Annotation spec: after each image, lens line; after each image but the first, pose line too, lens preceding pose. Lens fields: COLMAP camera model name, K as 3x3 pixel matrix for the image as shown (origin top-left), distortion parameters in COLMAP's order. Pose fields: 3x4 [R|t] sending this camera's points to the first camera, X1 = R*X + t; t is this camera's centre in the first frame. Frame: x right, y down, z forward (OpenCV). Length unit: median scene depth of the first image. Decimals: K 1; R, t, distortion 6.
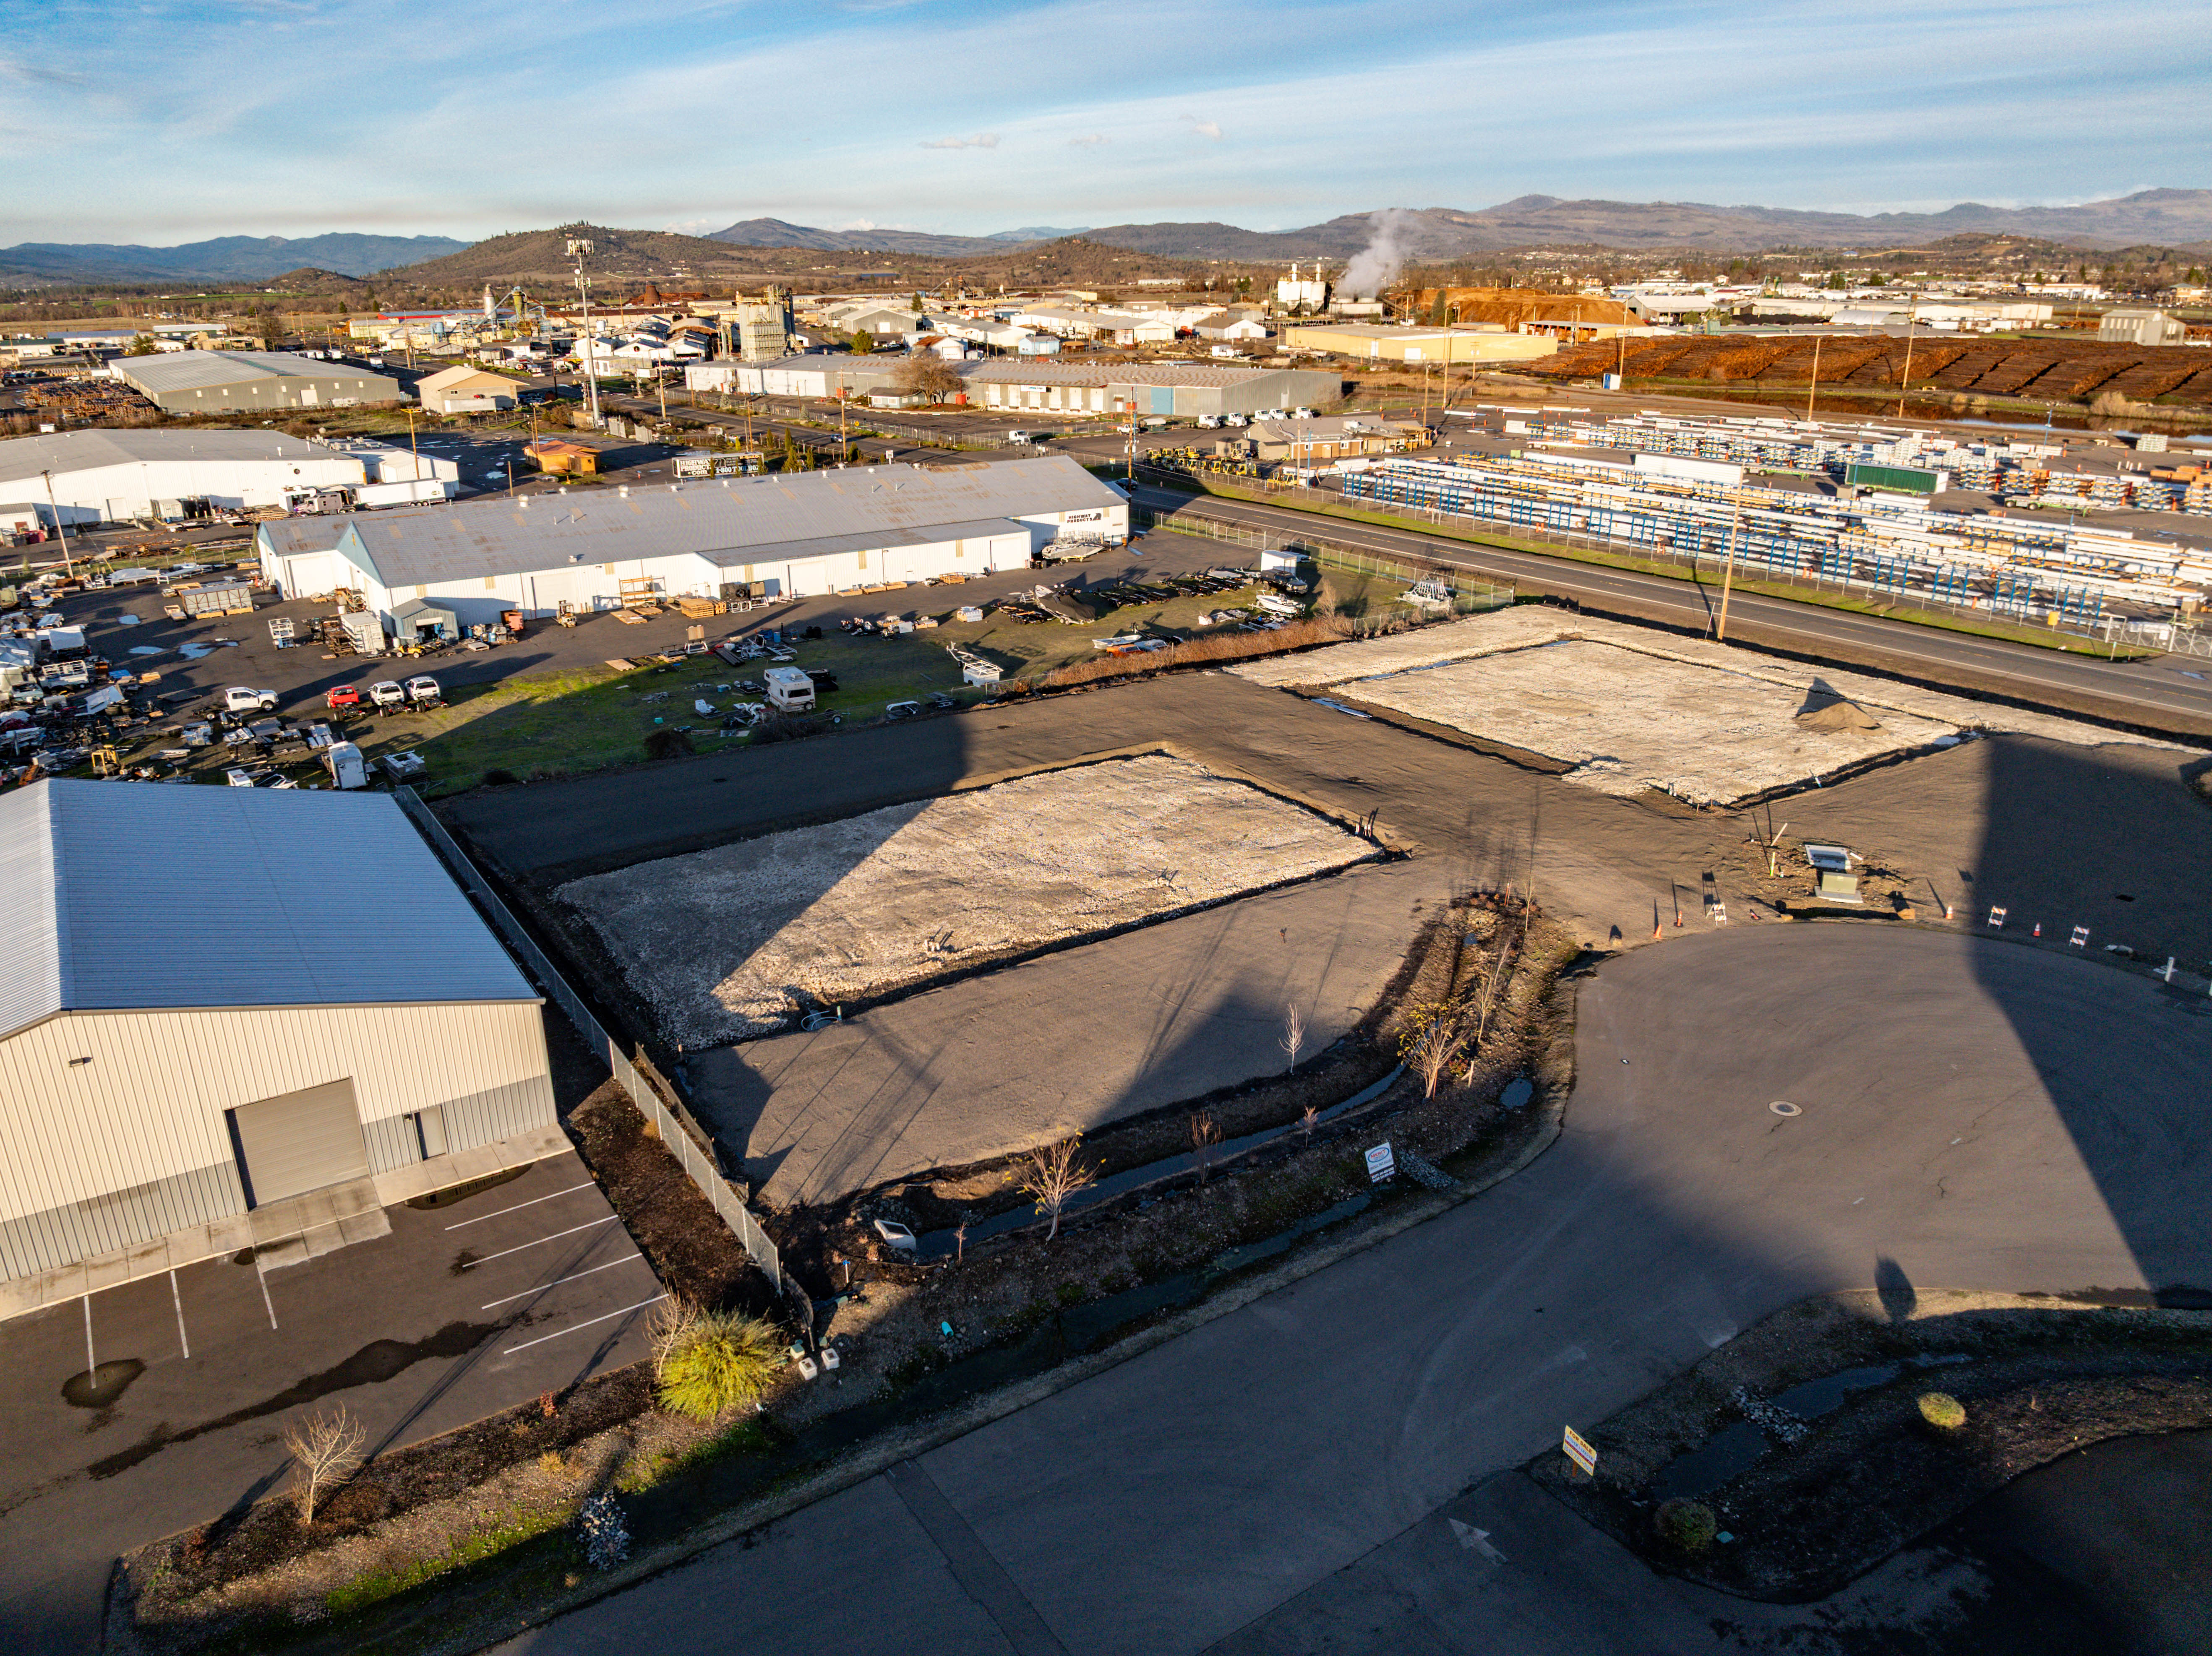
lens RADIAL K [[1556.7, 0, 1106.0], [0, 1556.7, 828.0], [0, 0, 1]] dist [-0.037125, -0.002609]
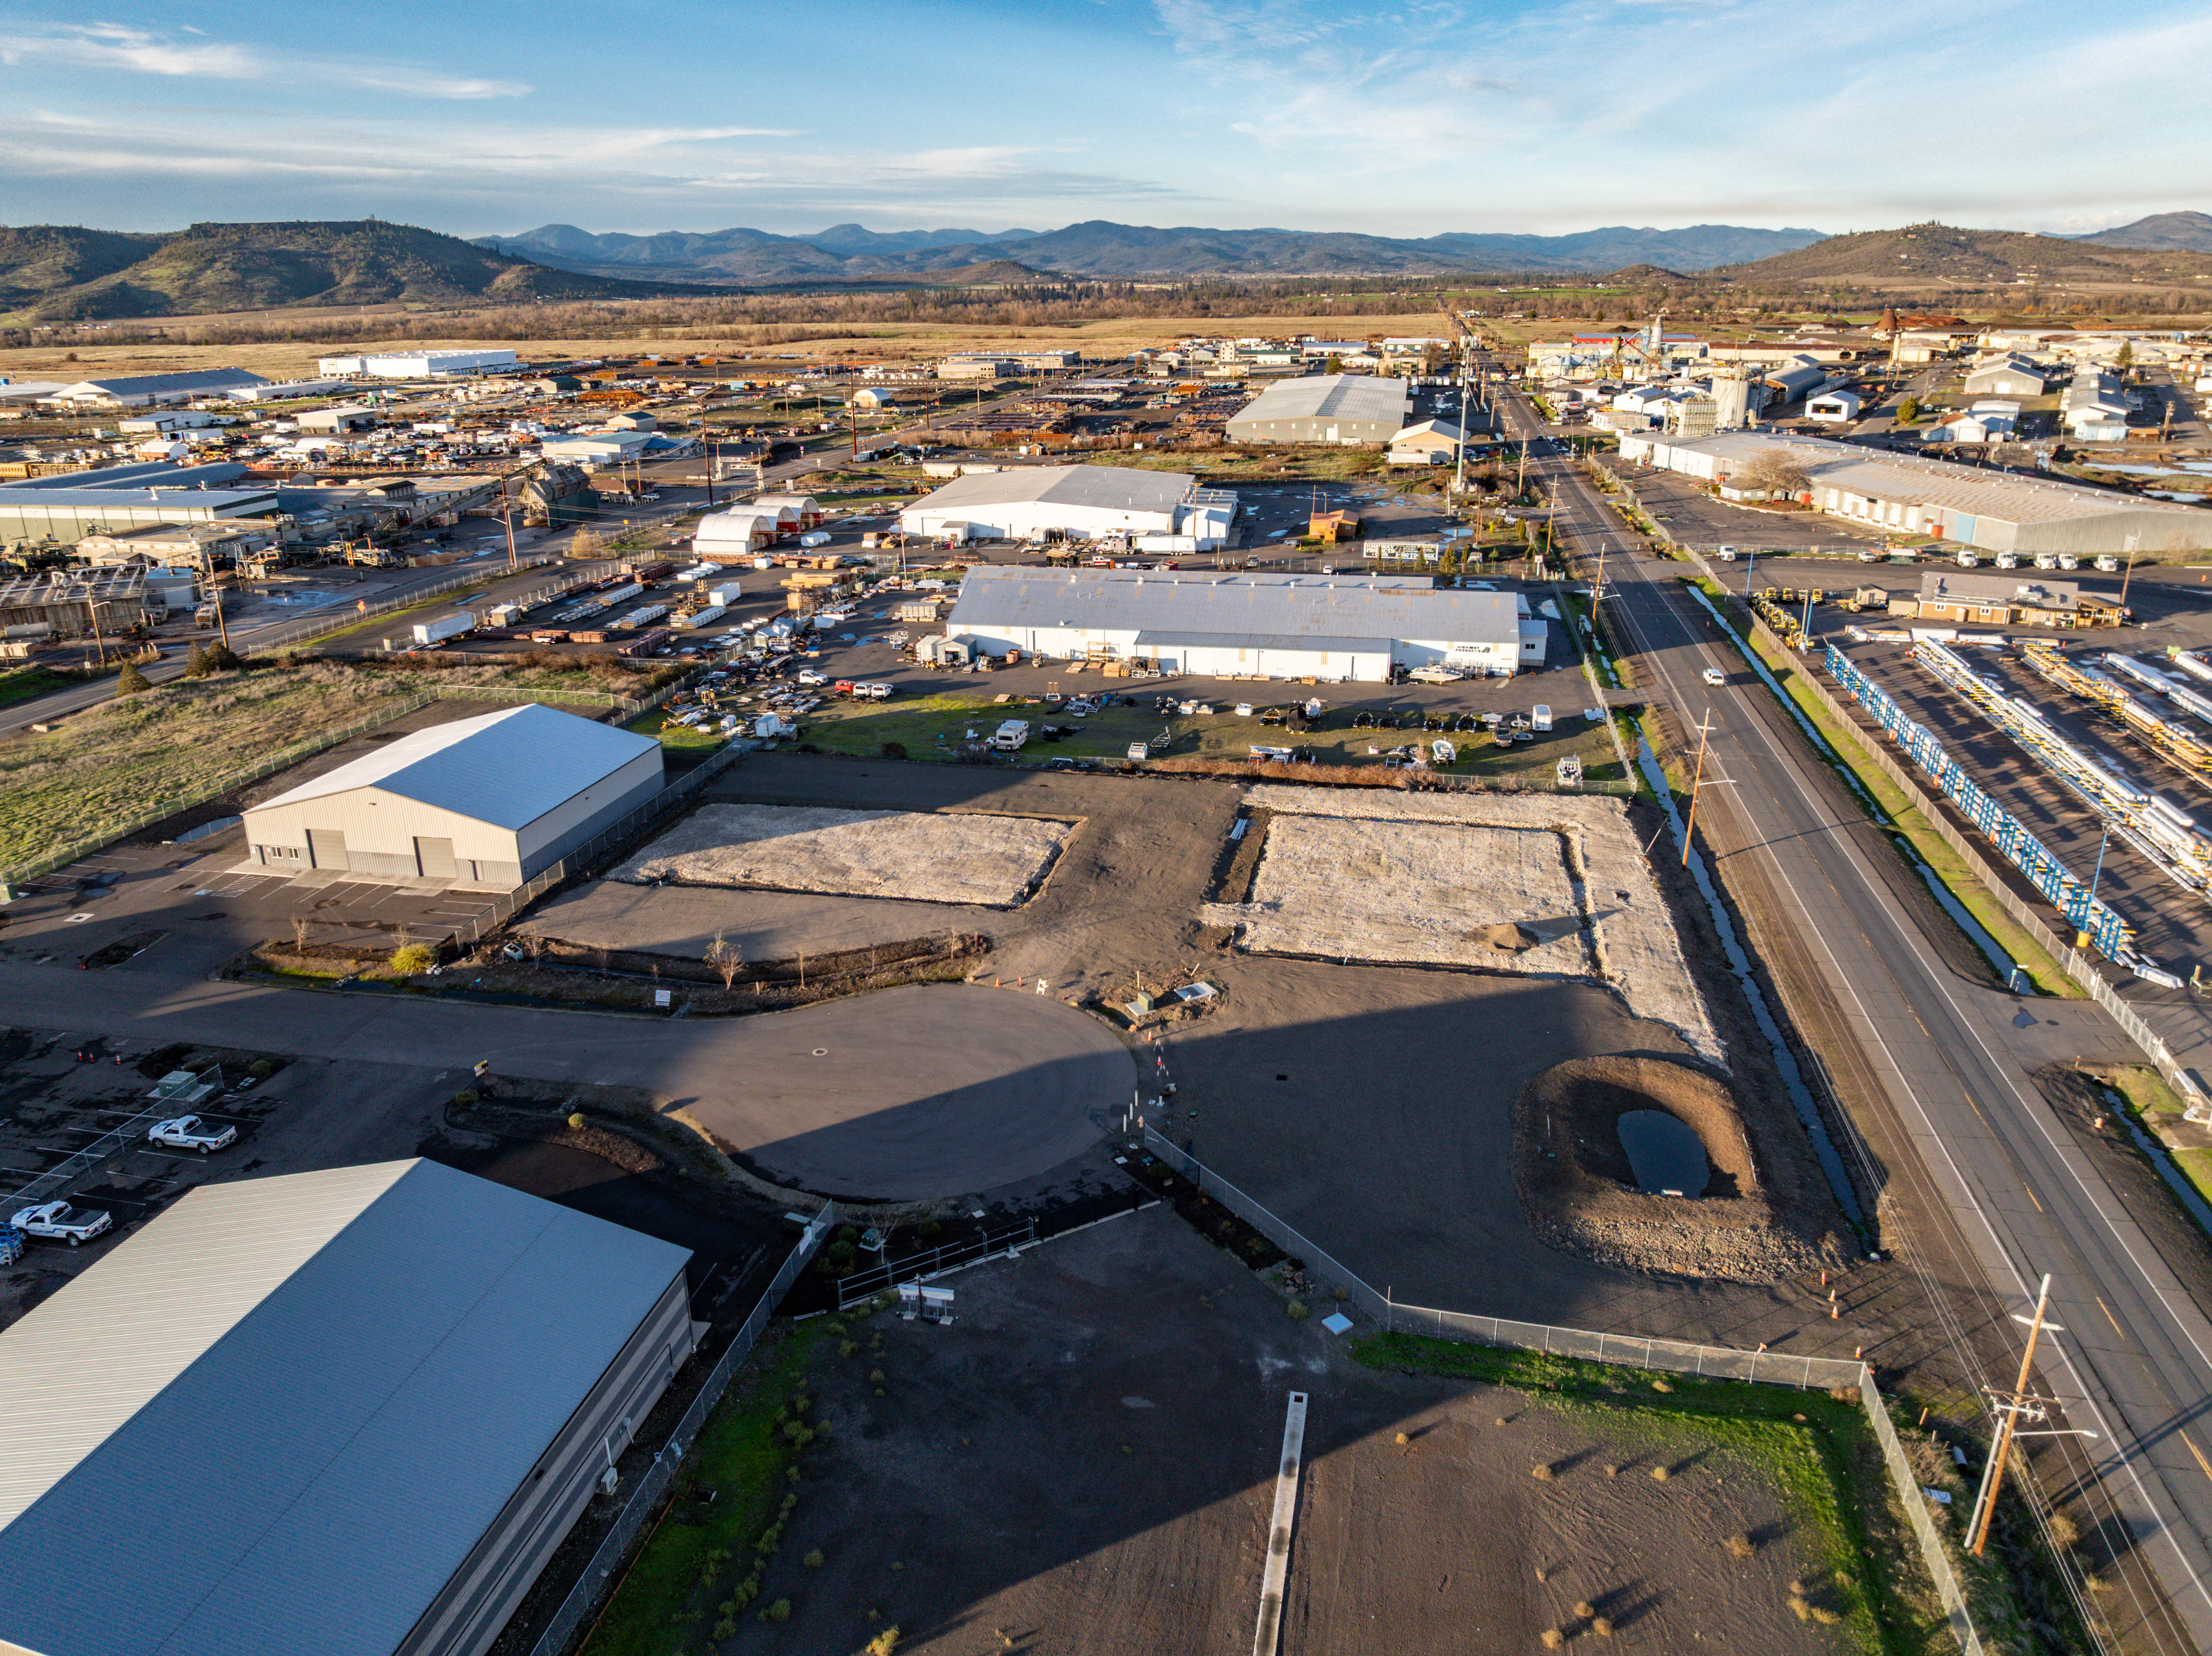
lens RADIAL K [[1558.0, 0, 1106.0], [0, 1558.0, 828.0], [0, 0, 1]] dist [-0.028009, -0.002984]
pose [[0.703604, 0.243536, -0.667556, 0.640633], [-0.240618, 0.965593, 0.098654, -0.120144], [0.668613, 0.091213, 0.737995, -0.064312]]
